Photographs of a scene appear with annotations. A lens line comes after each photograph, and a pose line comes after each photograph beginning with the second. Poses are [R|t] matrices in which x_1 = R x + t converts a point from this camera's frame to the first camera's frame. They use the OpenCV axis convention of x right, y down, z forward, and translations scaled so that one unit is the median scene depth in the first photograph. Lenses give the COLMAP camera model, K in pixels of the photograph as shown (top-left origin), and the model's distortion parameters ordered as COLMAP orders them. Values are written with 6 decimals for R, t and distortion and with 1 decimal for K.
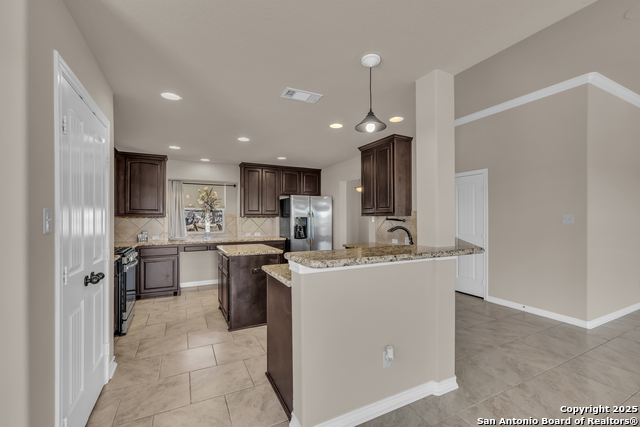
lens RADIAL K [[272.1, 0, 316.4], [0, 272.1, 219.2], [0, 0, 1]] dist [0.005019, 0.000882]
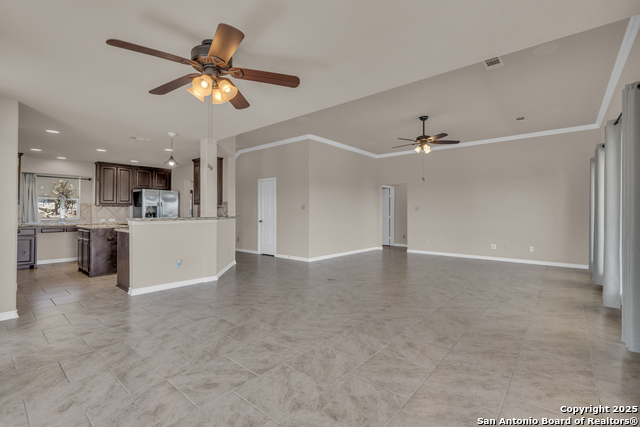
lens RADIAL K [[288.3, 0, 315.5], [0, 288.3, 211.3], [0, 0, 1]] dist [-0.013330, 0.001595]
pose [[0.920535, 0.003331, 0.390646, 0.132258], [0.000335, 0.999957, -0.009316, 0.031155], [-0.390660, 0.008707, 0.920494, -0.587839]]
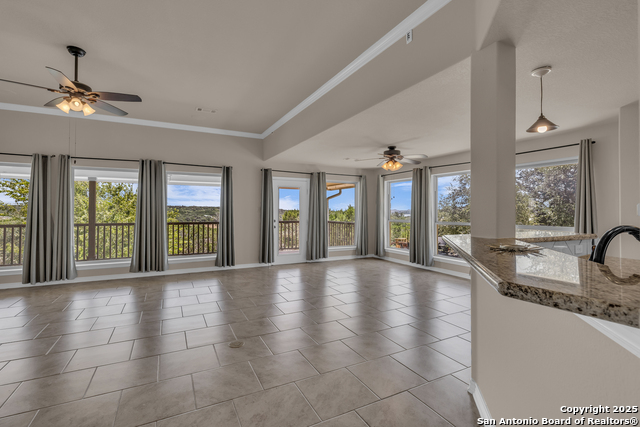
lens RADIAL K [[288.3, 0, 319.2], [0, 288.3, 210.8], [0, 0, 1]] dist [-0.013330, 0.001595]
pose [[-0.999746, -0.000862, -0.022526, 0.410804], [-0.001178, 0.999901, 0.014043, 0.000950], [0.022512, 0.014066, -0.999648, 0.772110]]
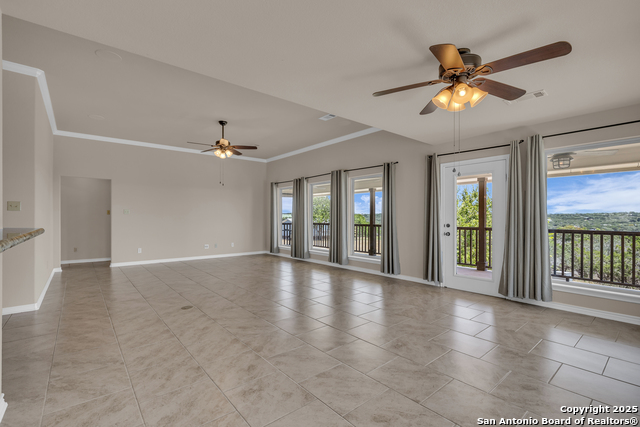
lens RADIAL K [[294.5, 0, 315.9], [0, 294.5, 208.6], [0, 0, 1]] dist [0.001759, 0.000885]
pose [[-0.222304, 0.029100, 0.974543, -0.211204], [0.009875, 0.999570, -0.027594, 0.032017], [-0.974927, 0.003489, -0.222496, 0.124557]]
